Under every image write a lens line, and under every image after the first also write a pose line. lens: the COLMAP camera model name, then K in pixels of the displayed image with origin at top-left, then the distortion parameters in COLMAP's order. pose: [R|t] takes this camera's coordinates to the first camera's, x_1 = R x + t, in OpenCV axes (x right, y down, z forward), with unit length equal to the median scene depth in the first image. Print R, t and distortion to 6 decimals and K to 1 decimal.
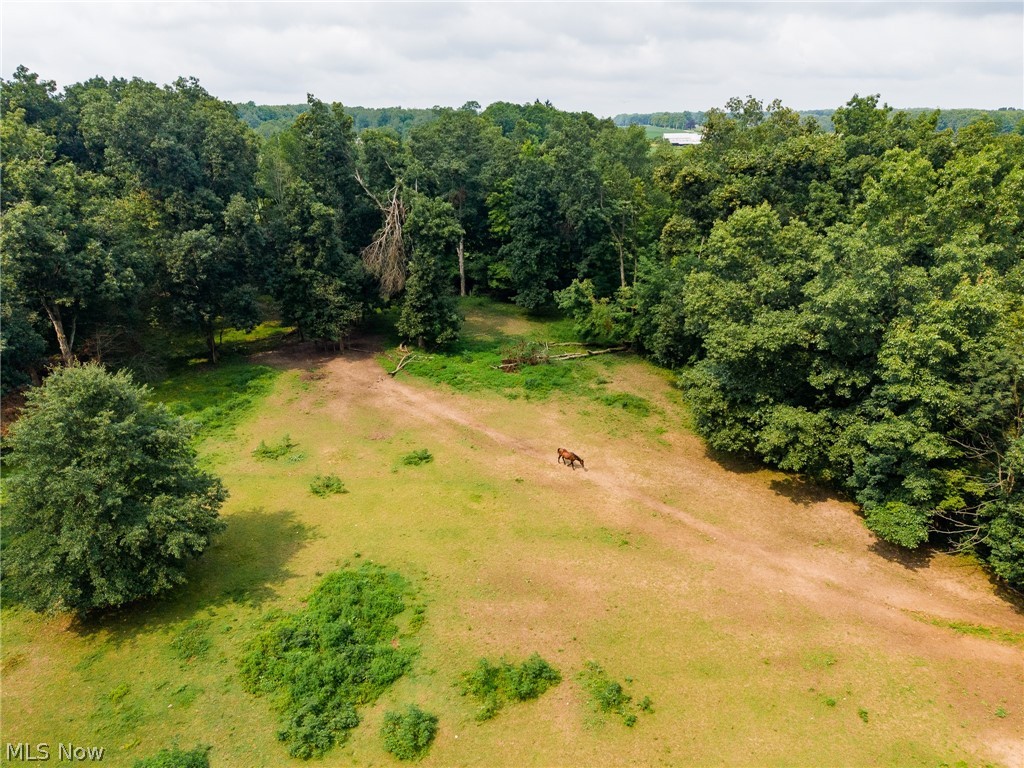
lens RADIAL K [[683.6, 0, 511.9], [0, 683.6, 379.2], [0, 0, 1]] dist [0.030485, -0.030551]
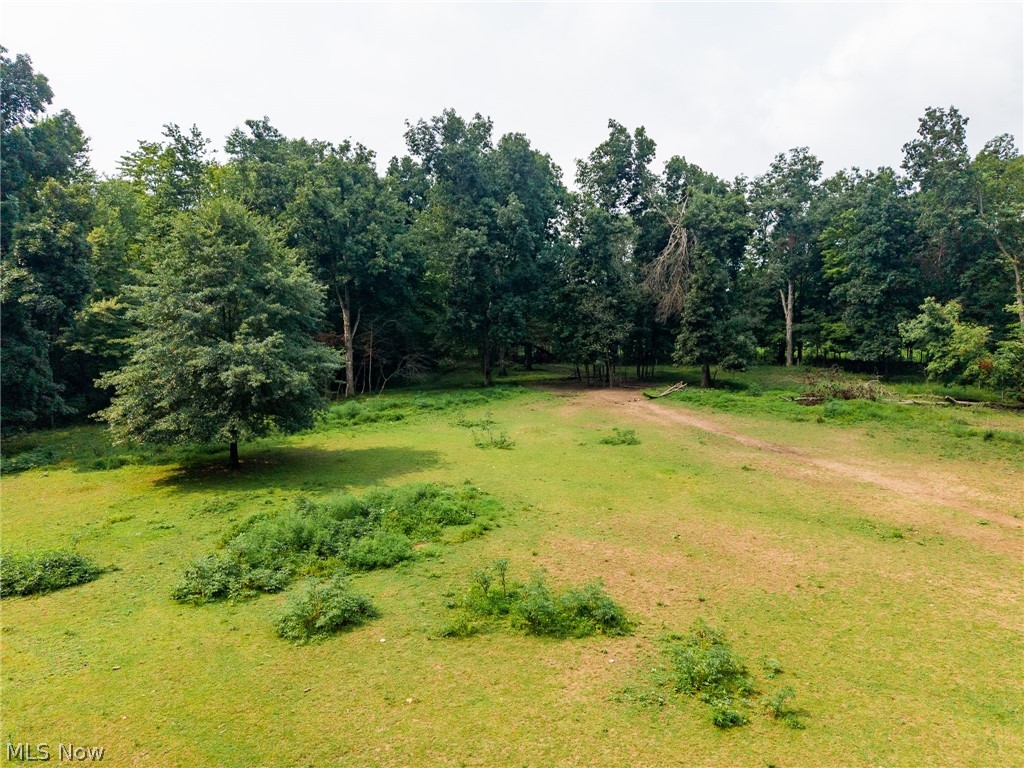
lens RADIAL K [[683.6, 0, 509.2], [0, 683.6, 379.5], [0, 0, 1]] dist [0.030485, -0.030551]
pose [[0.840829, 0.031387, -0.540390, 0.122836], [-0.180350, 0.957521, -0.225004, 0.184446], [0.510372, 0.286649, 0.810773, 0.241041]]
